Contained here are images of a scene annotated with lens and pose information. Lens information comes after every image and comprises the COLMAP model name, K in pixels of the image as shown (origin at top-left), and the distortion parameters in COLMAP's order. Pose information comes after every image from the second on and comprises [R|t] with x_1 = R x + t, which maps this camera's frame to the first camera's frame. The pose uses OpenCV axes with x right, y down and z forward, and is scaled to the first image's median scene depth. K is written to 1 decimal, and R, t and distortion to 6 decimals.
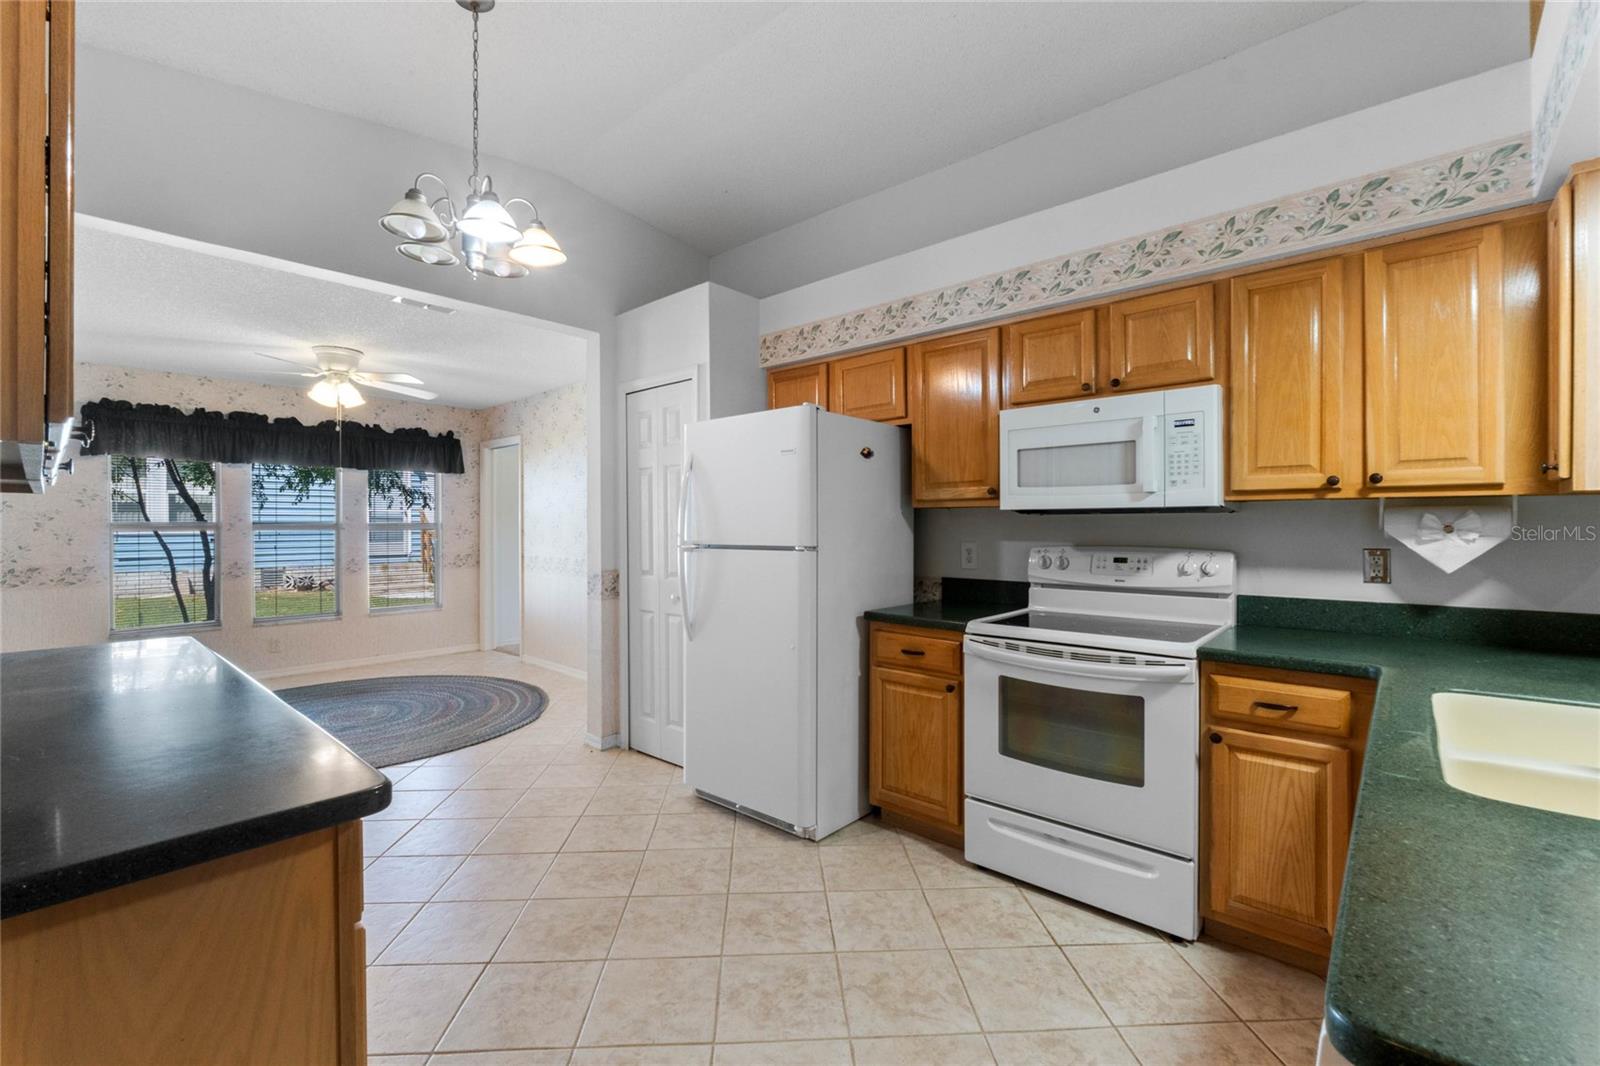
lens RADIAL K [[687.0, 0, 843.6], [0, 687.0, 528.5], [0, 0, 1]] dist [-0.003940, -0.000514]
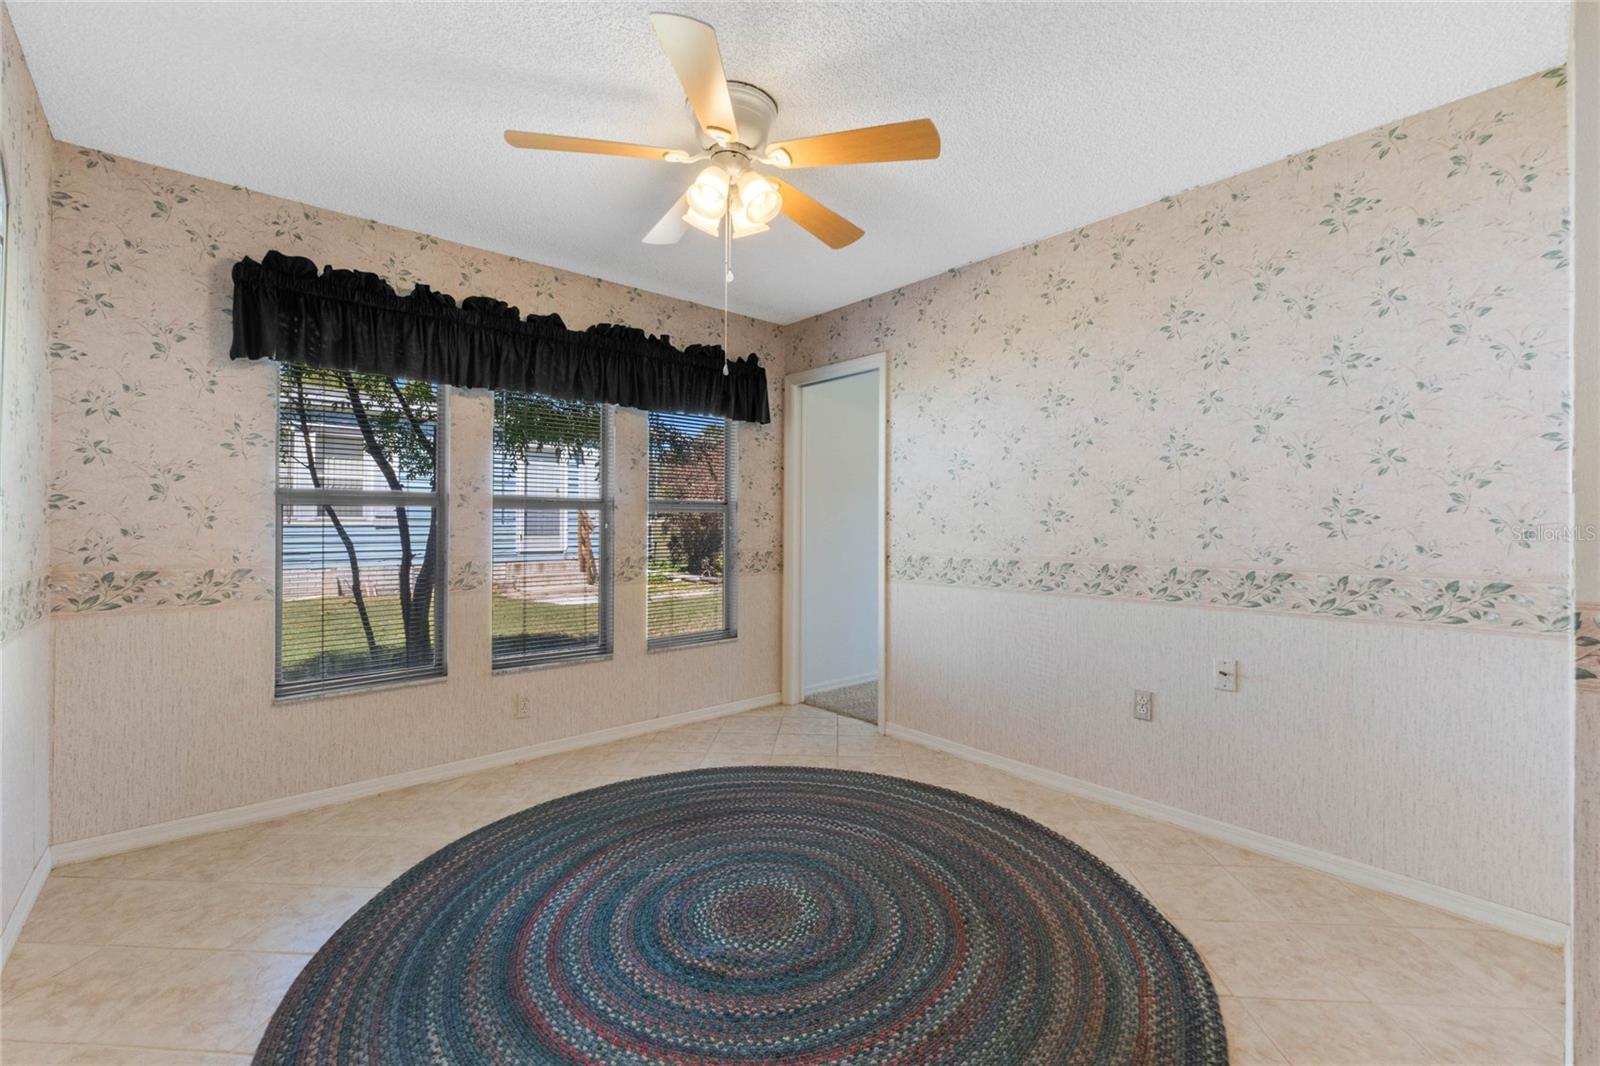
lens RADIAL K [[680.8, 0, 808.4], [0, 680.8, 521.4], [0, 0, 1]] dist [0.000822, 0.000036]
pose [[0.990988, 0.003131, -0.133915, -0.509069], [-0.004535, 0.999938, -0.010183, 0.018629], [0.133874, 0.010699, 0.990941, 0.454553]]
